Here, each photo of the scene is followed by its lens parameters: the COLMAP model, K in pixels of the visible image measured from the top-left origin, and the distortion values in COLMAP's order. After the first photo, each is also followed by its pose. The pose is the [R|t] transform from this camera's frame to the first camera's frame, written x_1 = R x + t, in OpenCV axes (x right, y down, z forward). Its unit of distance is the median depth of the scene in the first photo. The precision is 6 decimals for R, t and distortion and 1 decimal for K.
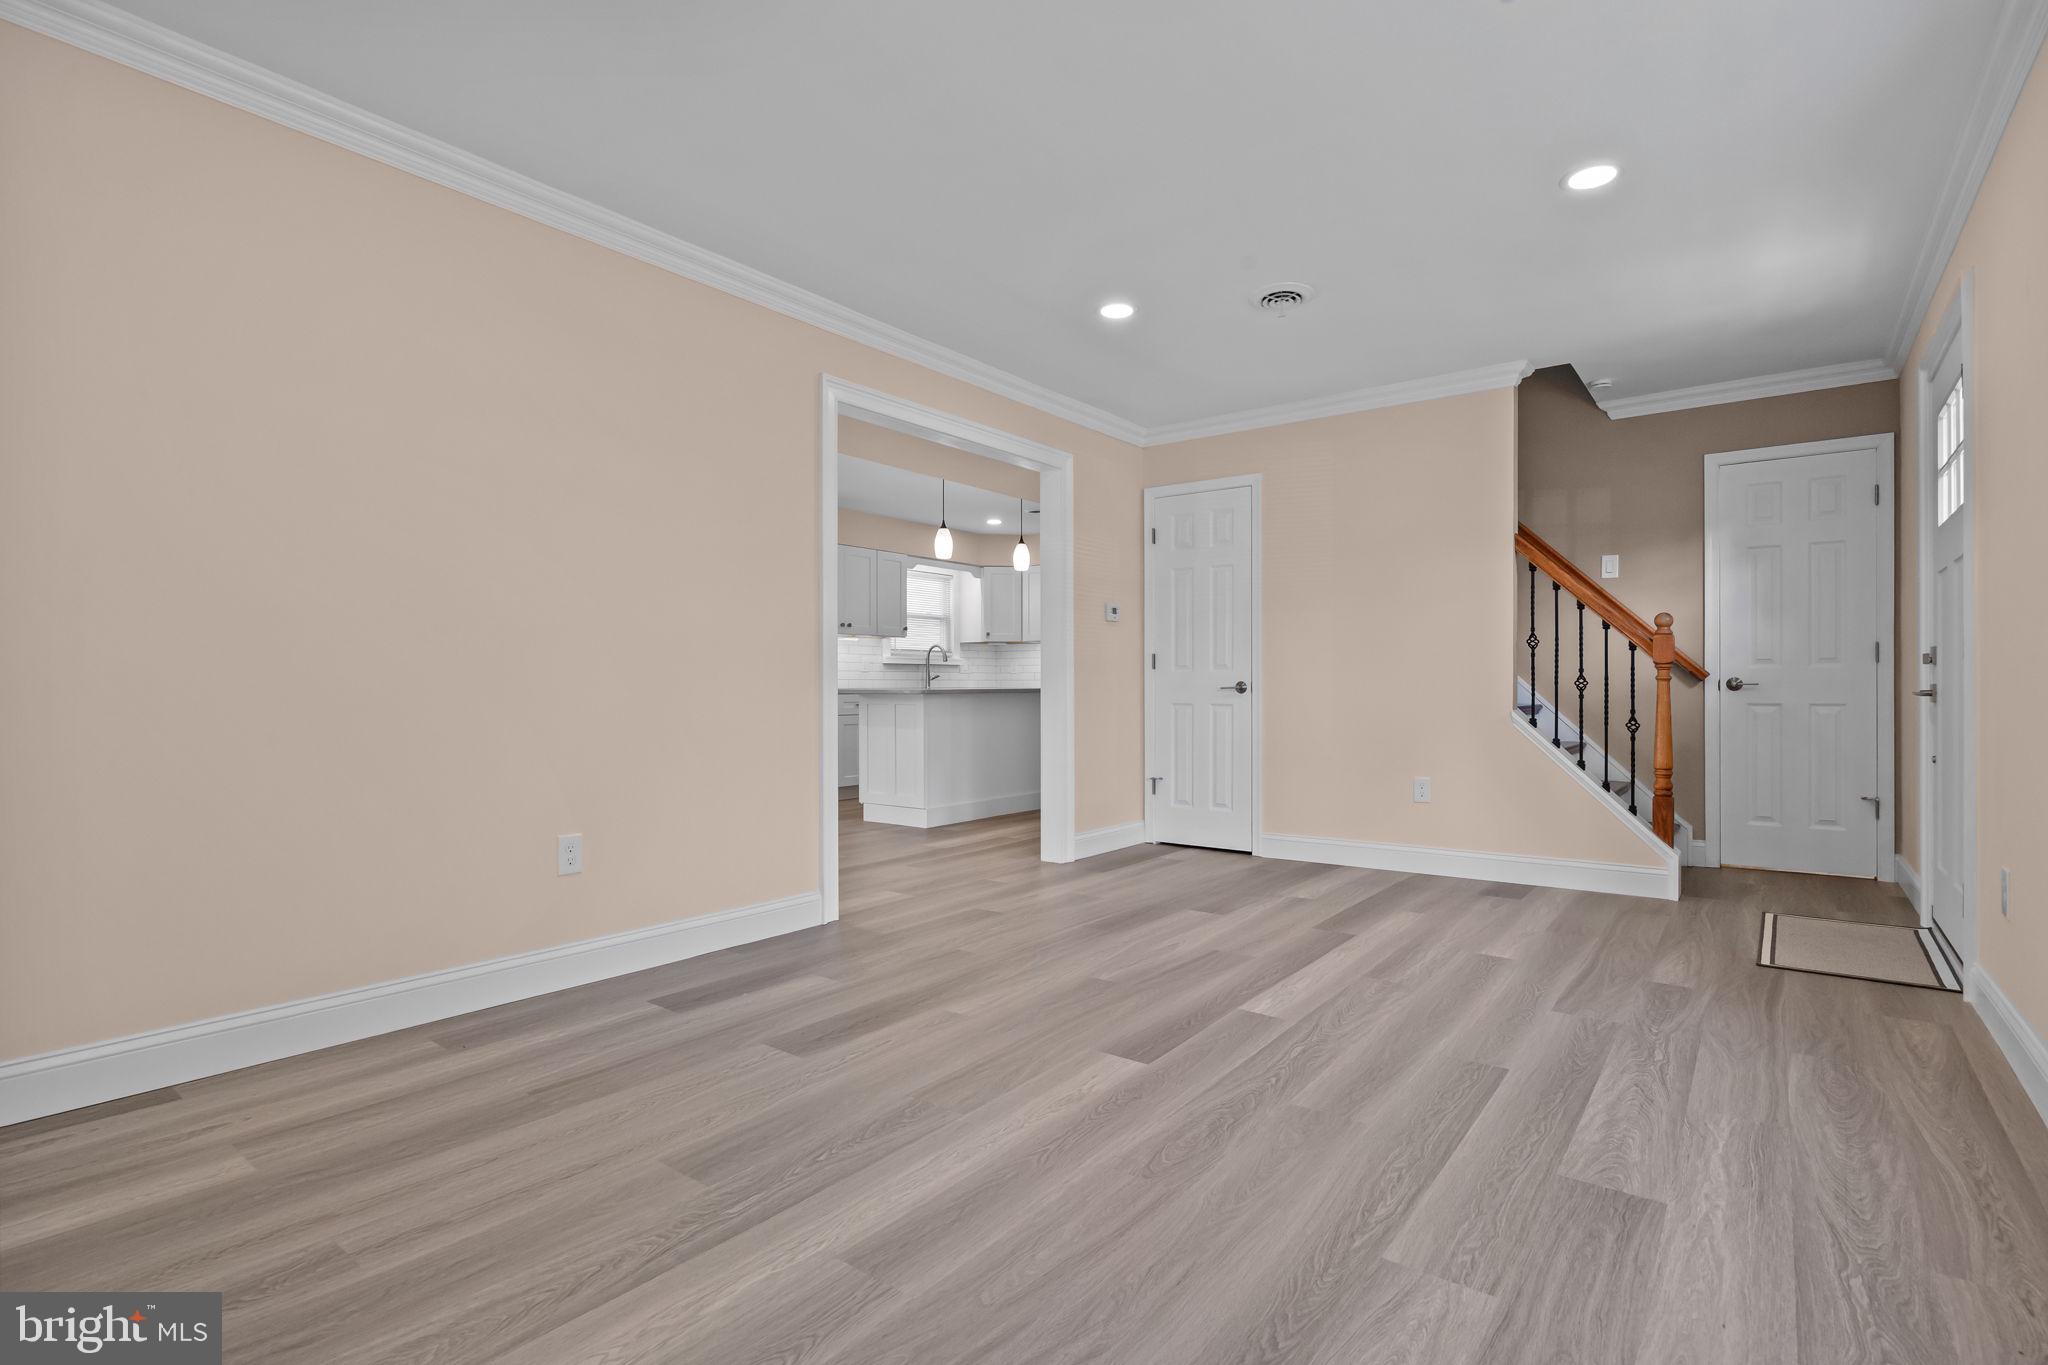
lens RADIAL K [[967.9, 0, 1025.8], [0, 967.9, 682.8], [0, 0, 1]] dist [-0.016228, 0.001479]
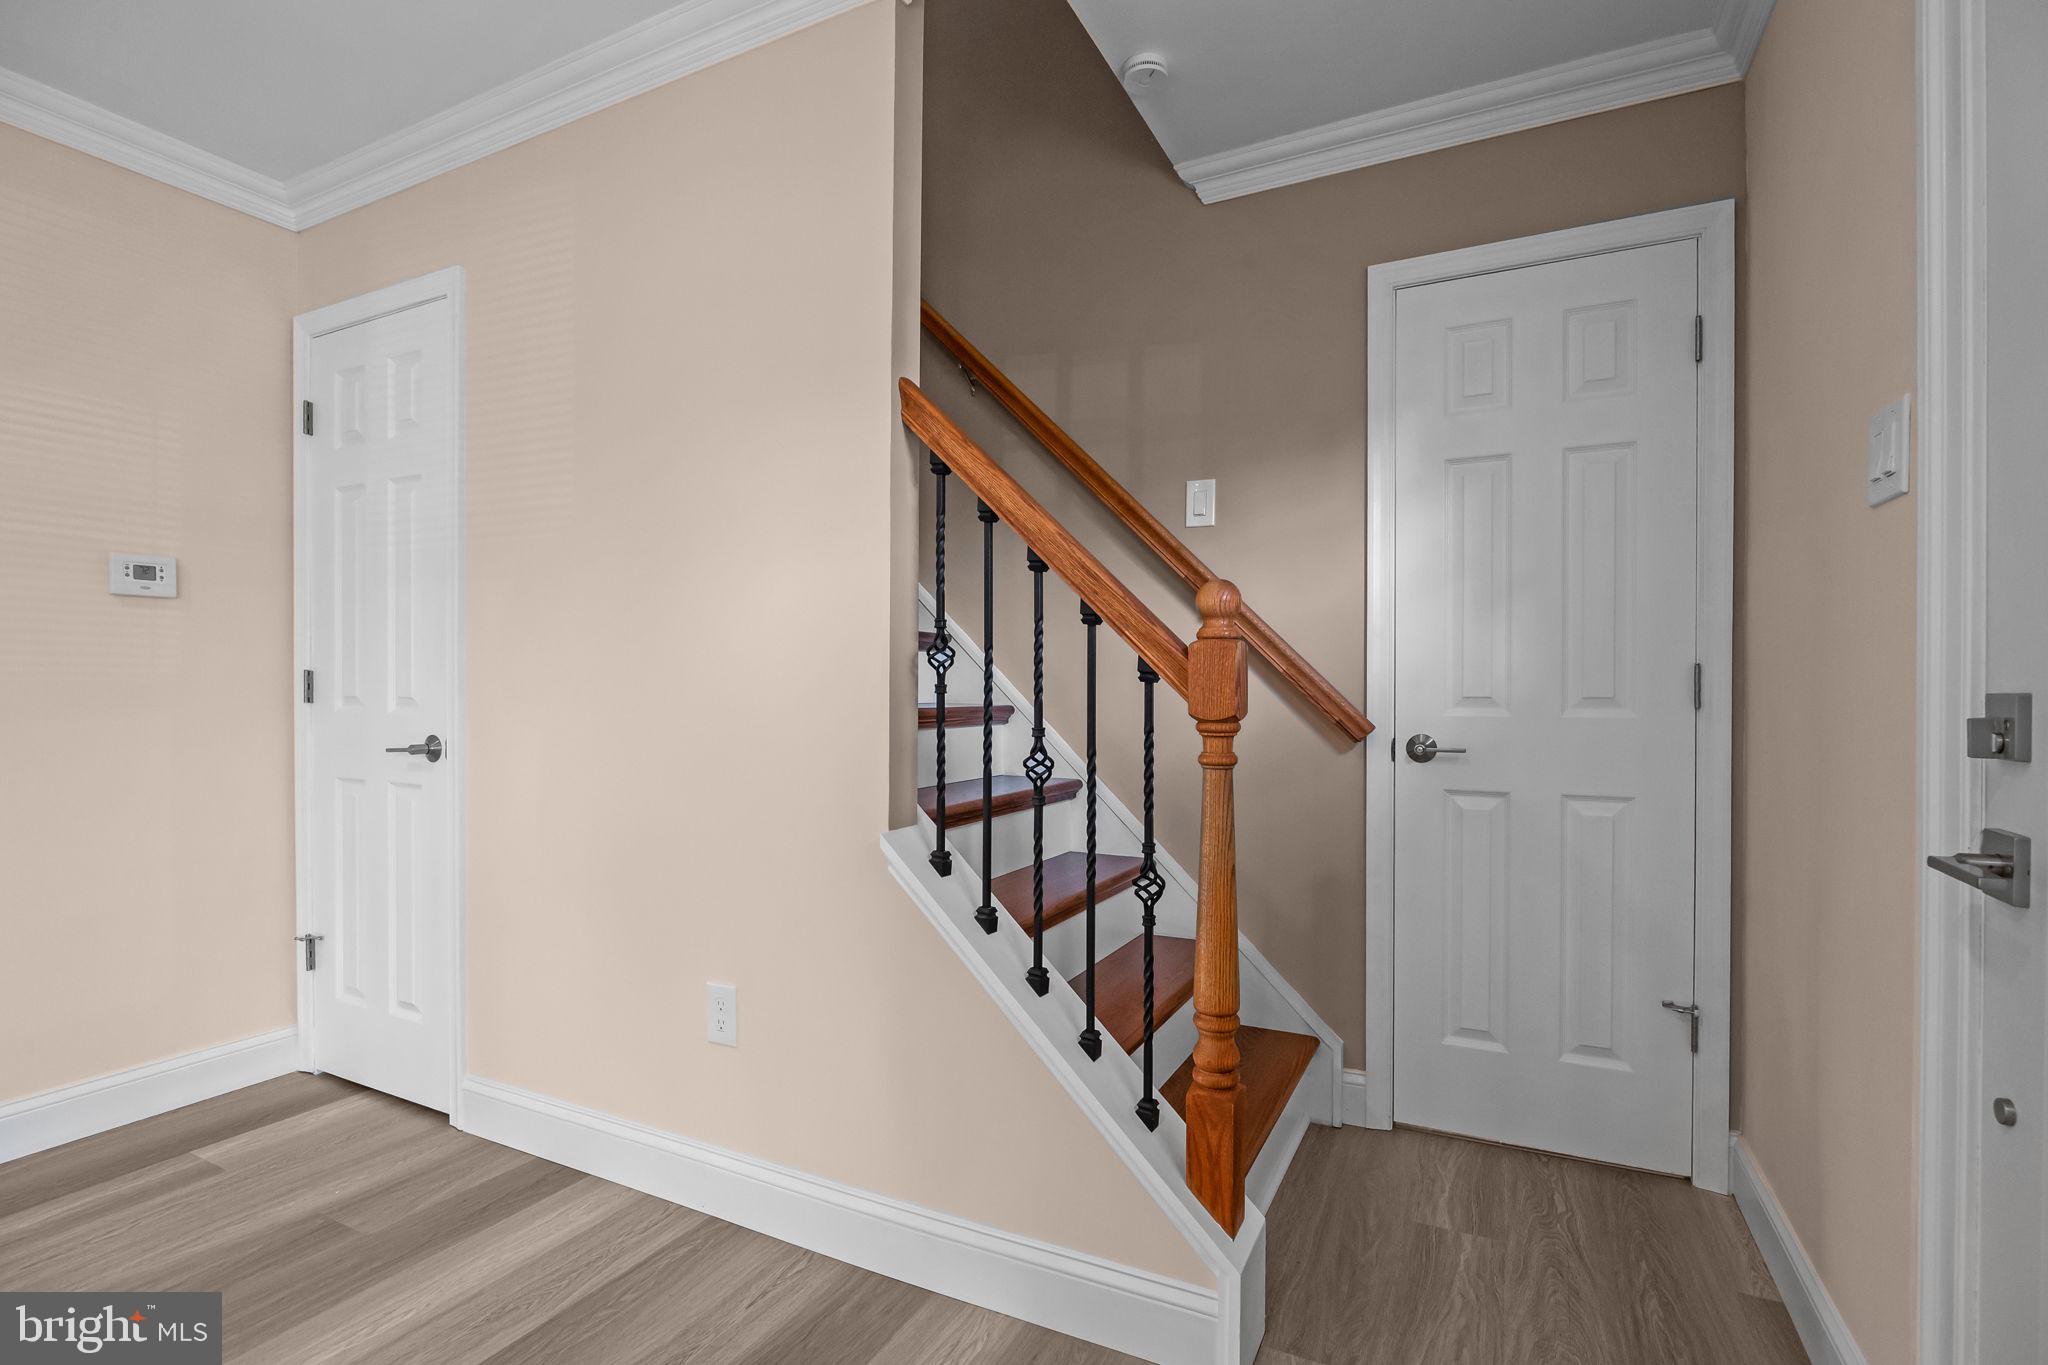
lens RADIAL K [[967.9, 0, 1017.2], [0, 967.9, 688.3], [0, 0, 1]] dist [-0.016228, 0.001479]
pose [[0.980726, 0.003601, 0.195357, 0.450800], [-0.004152, 0.999988, 0.002407, -0.028743], [-0.195346, -0.003172, 0.980729, 0.573110]]
